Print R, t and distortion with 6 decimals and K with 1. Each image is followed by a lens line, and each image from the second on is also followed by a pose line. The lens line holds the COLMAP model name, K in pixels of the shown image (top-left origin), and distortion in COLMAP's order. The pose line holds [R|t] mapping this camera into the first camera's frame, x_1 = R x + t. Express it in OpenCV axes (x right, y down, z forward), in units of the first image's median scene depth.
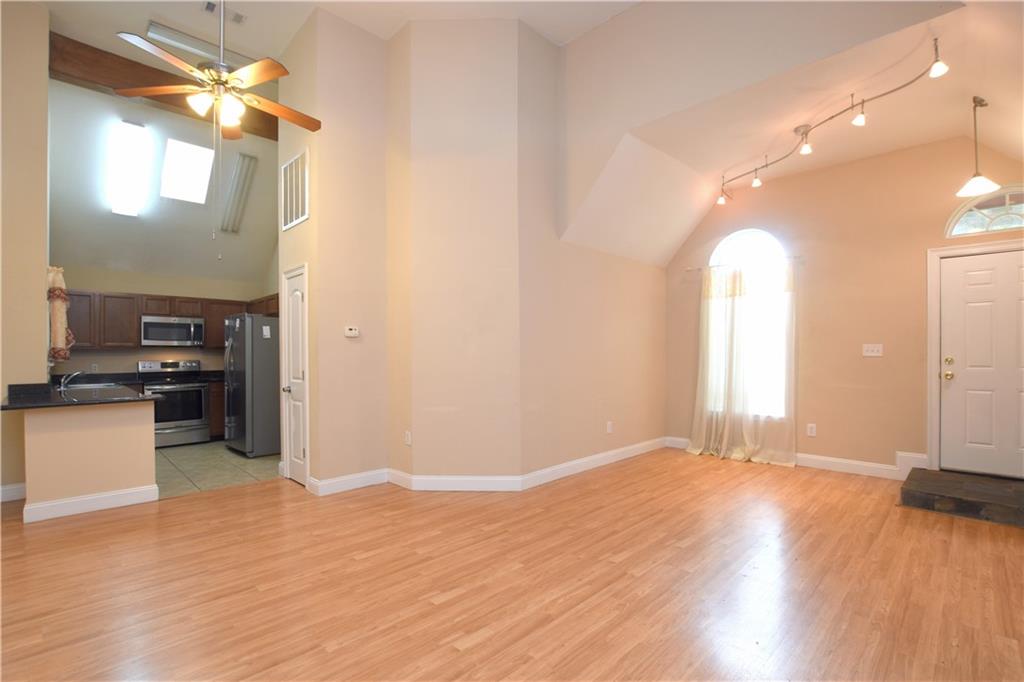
lens RADIAL K [[465.5, 0, 515.0], [0, 465.5, 346.1], [0, 0, 1]] dist [-0.028022, -0.000203]
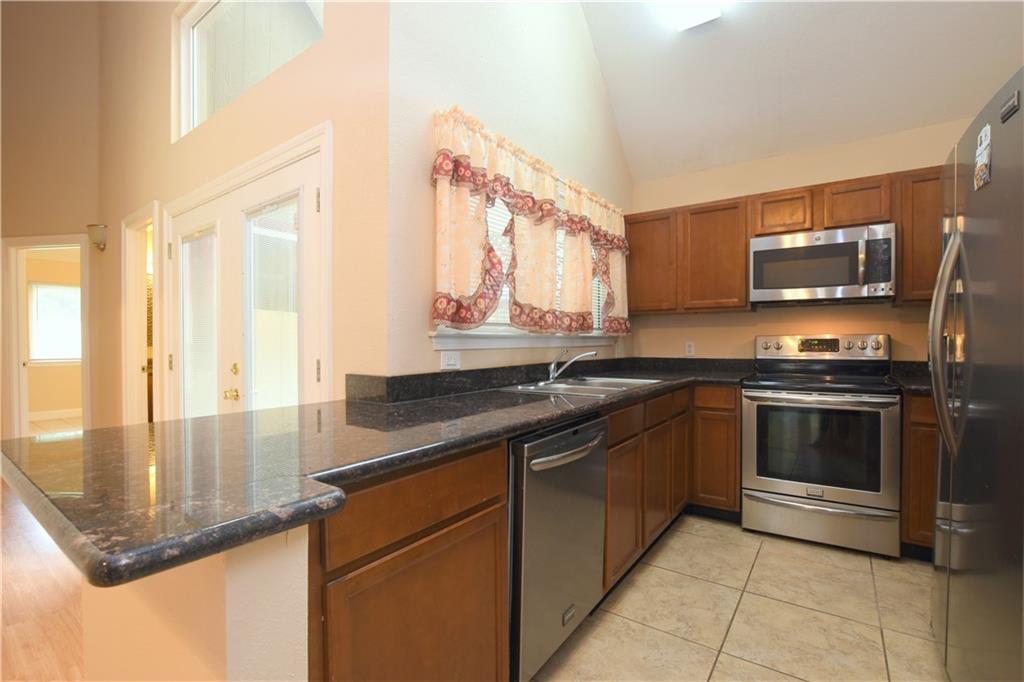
lens RADIAL K [[465.5, 0, 515.0], [0, 465.5, 346.1], [0, 0, 1]] dist [-0.028022, -0.000203]
pose [[0.170211, 0.014581, -0.985300, -0.405465], [0.015264, 0.999732, 0.017431, 0.033279], [0.985289, -0.018006, 0.169943, 0.710030]]
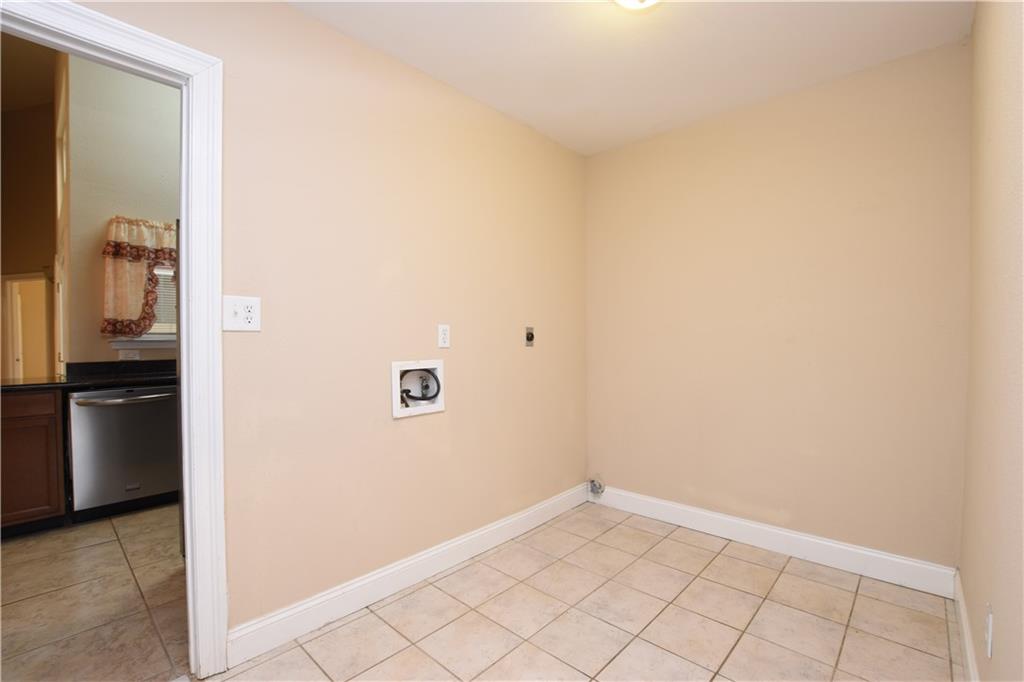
lens RADIAL K [[465.5, 0, 515.0], [0, 465.5, 346.1], [0, 0, 1]] dist [-0.028022, -0.000203]
pose [[0.035583, 0.015944, -0.999240, -0.138965], [0.018993, 0.999681, 0.016627, 0.036987], [0.999186, -0.019570, 0.035269, 1.201473]]
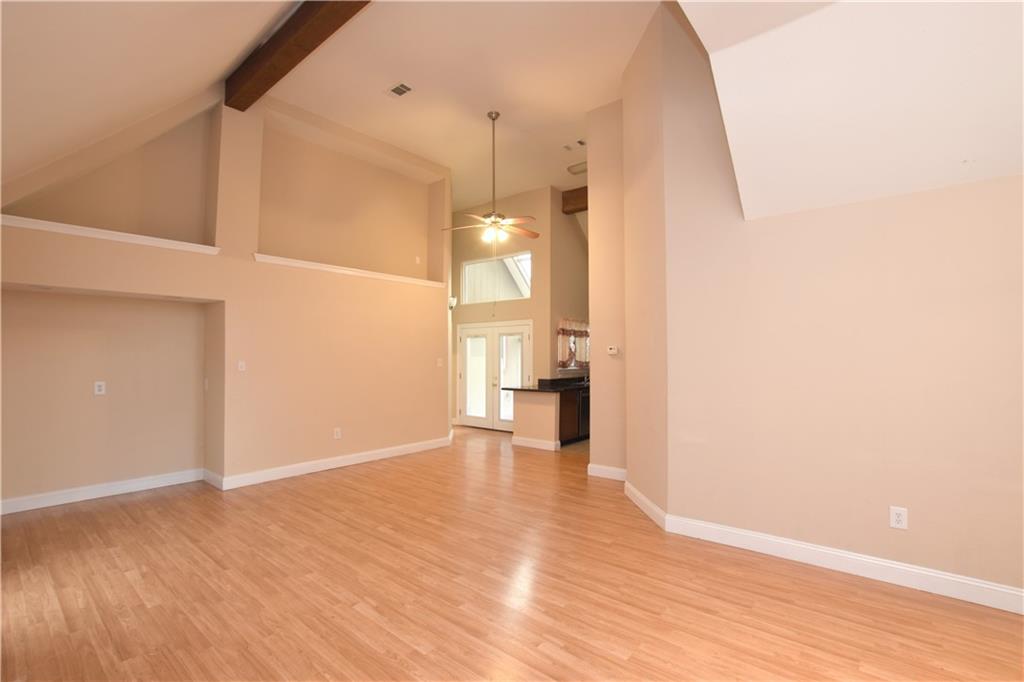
lens RADIAL K [[454.6, 0, 523.4], [0, 454.6, 341.5], [0, 0, 1]] dist [-0.026628, 0.000026]
pose [[0.110868, -0.028040, -0.993439, 0.601114], [0.014185, 0.999545, -0.026629, -0.019465], [0.993734, -0.011139, 0.111215, 0.458642]]
